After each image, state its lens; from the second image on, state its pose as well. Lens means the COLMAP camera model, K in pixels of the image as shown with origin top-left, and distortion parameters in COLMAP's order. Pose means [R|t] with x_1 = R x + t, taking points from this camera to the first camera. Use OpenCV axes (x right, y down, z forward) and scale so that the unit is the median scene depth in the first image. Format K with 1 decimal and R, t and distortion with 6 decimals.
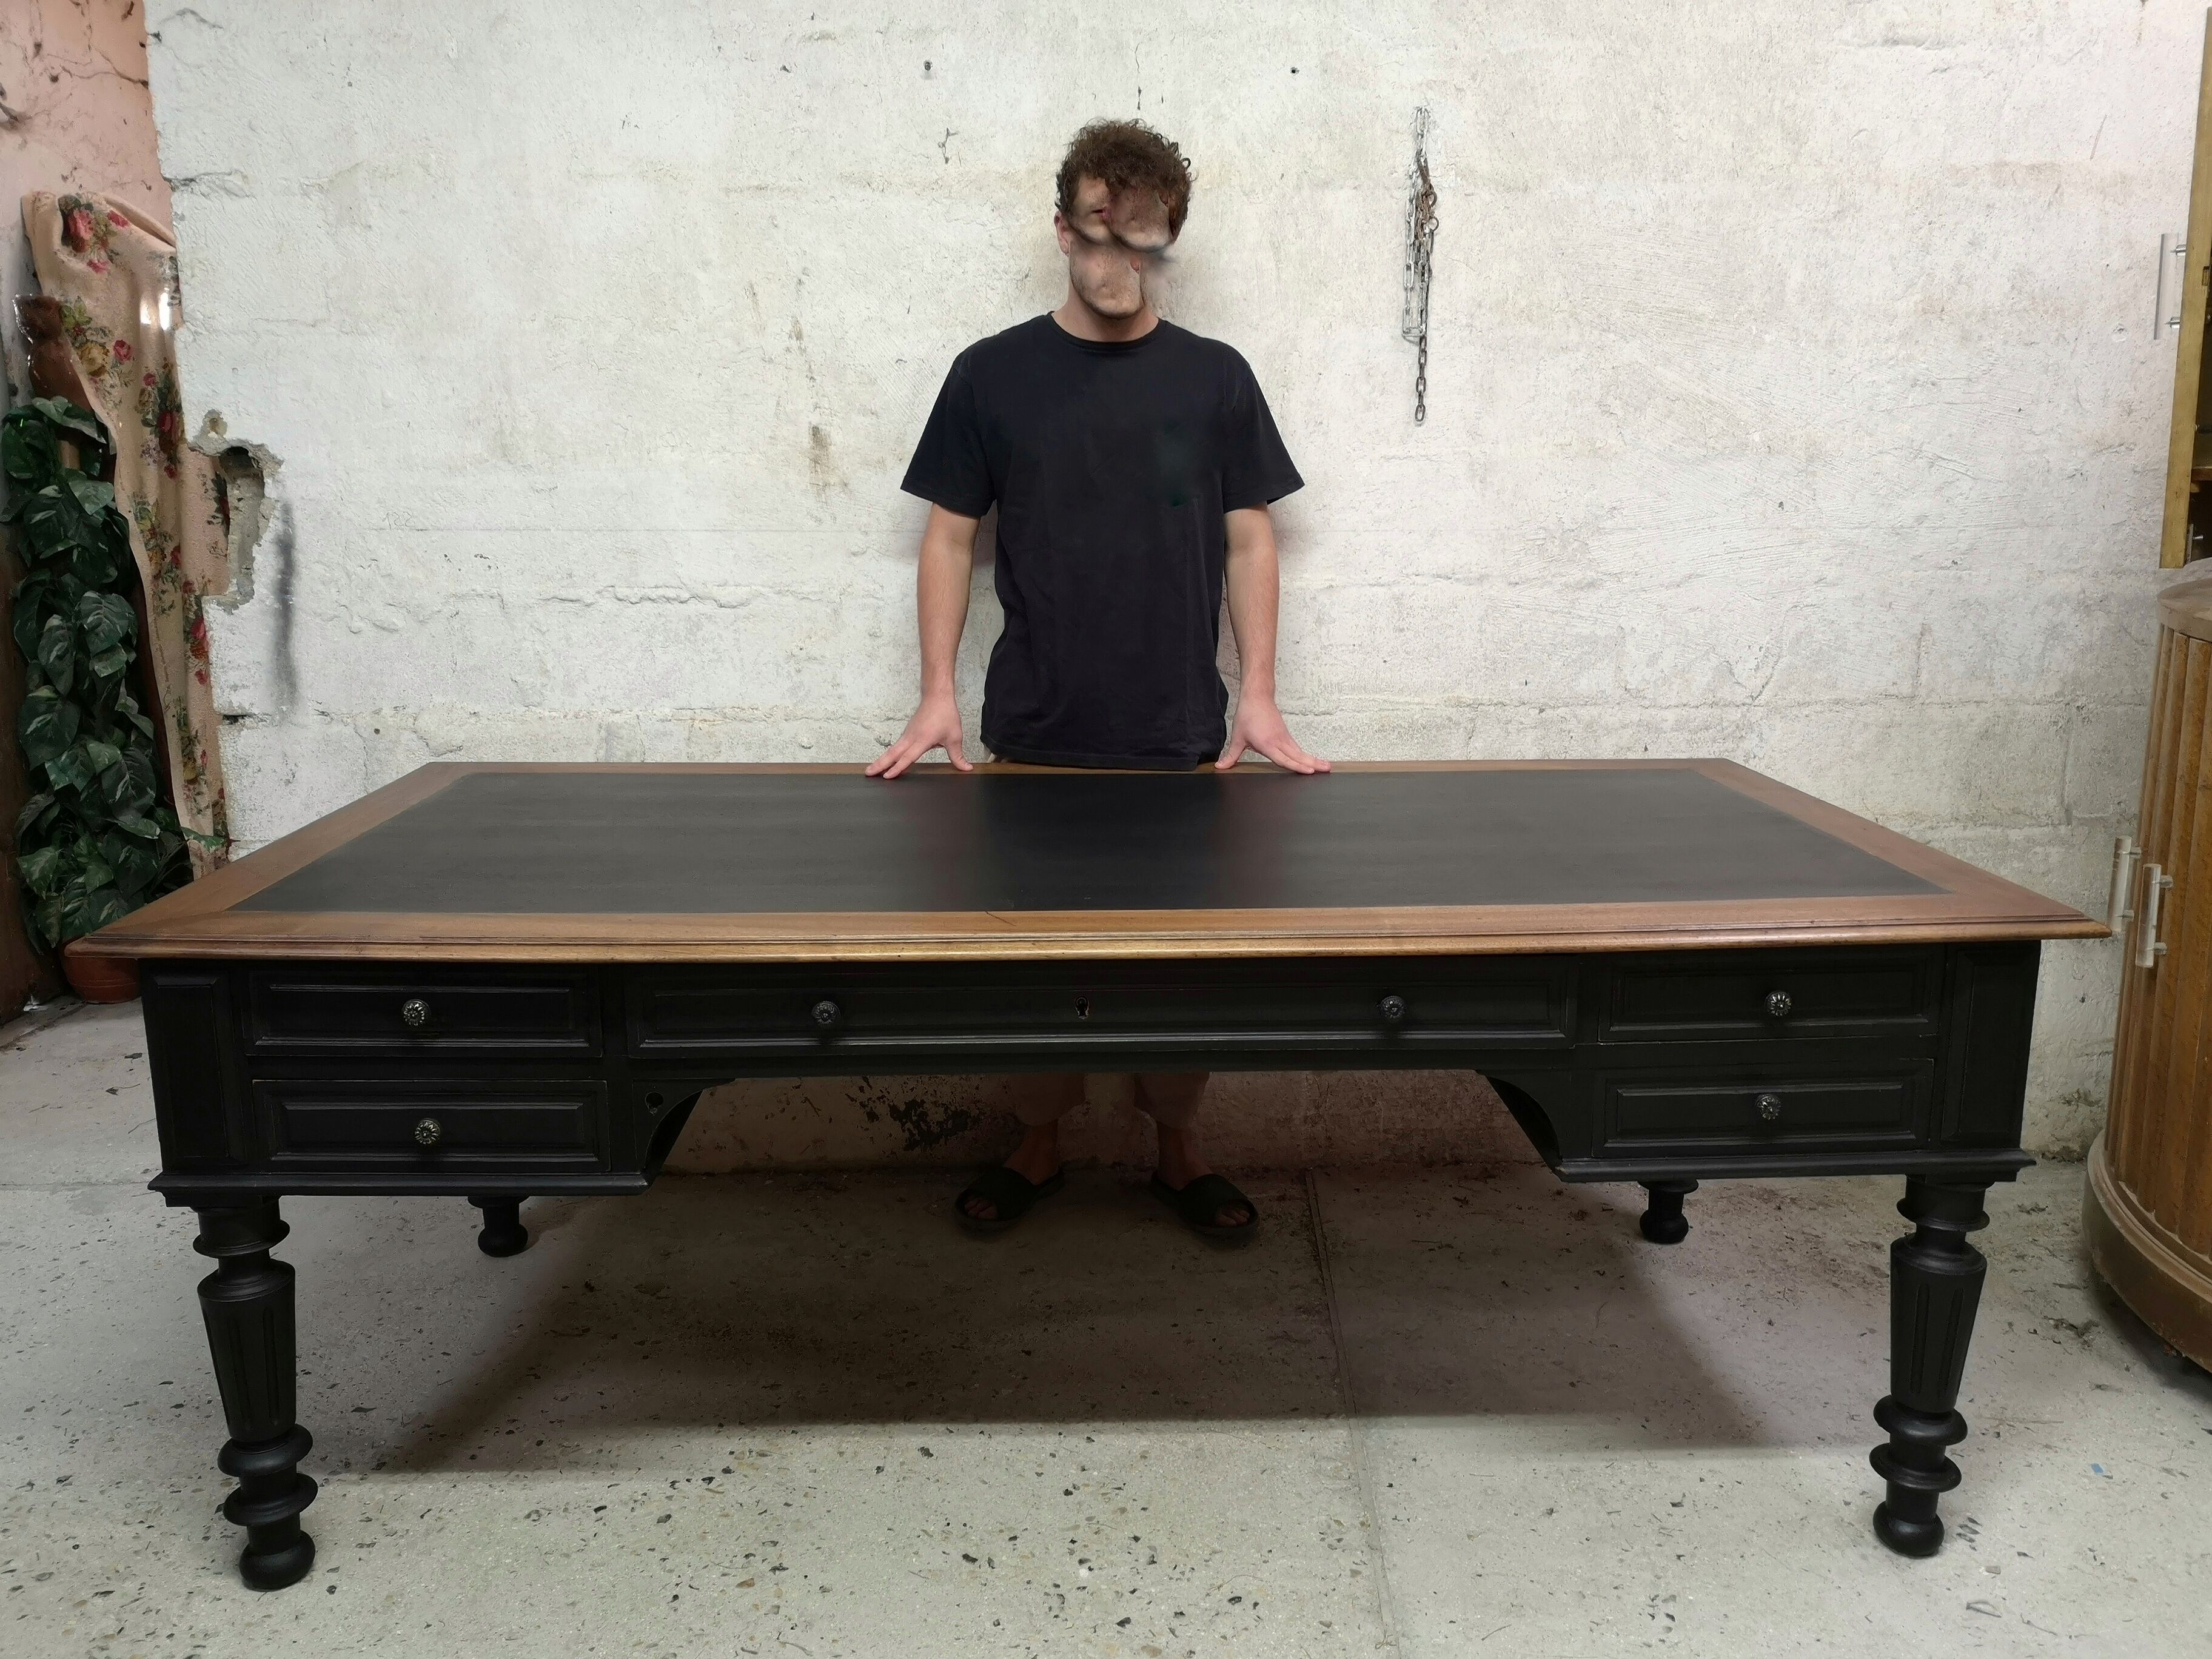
lens RADIAL K [[1738.8, 0, 1112.3], [0, 1738.8, 825.2], [0, 0, 1]] dist [0.023184, -0.043210]
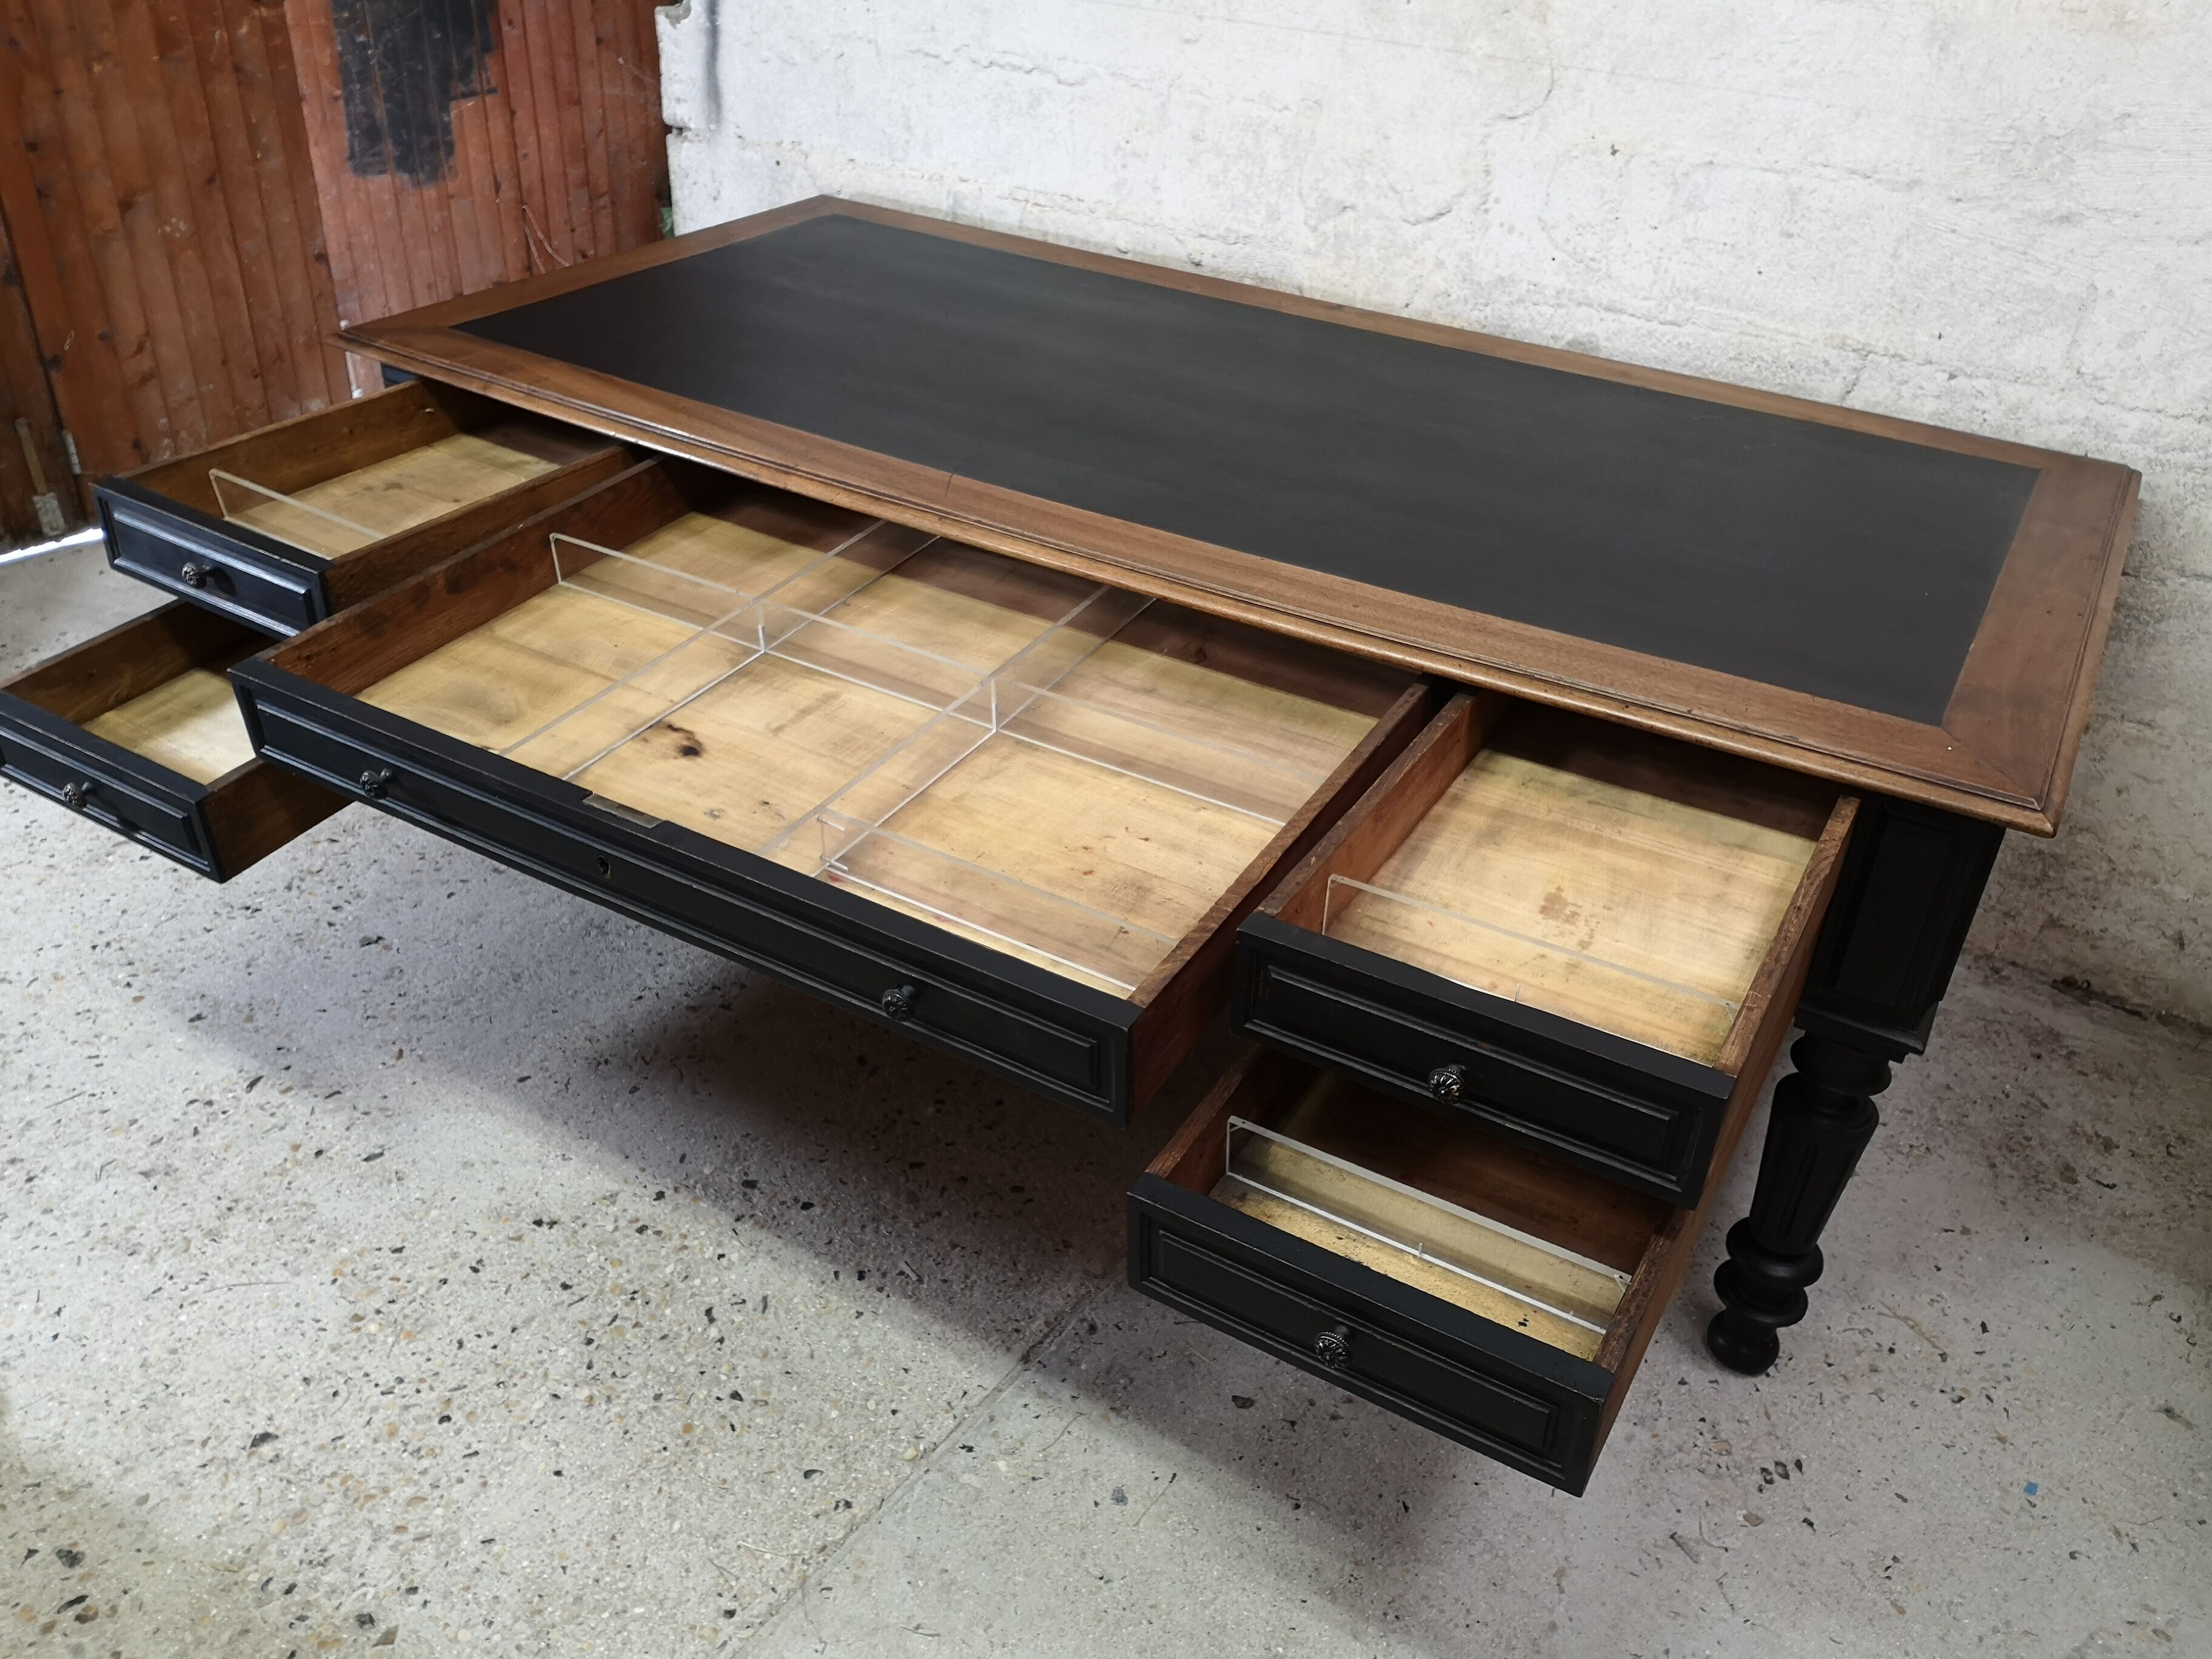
lens RADIAL K [[1738.8, 0, 1097.5], [0, 1738.8, 830.0], [0, 0, 1]] dist [0.023184, -0.043210]
pose [[0.835733, 0.330204, -0.438766, 0.343543], [-0.158779, 0.910188, 0.382553, -0.121036], [0.525680, -0.250045, 0.813104, 0.132679]]
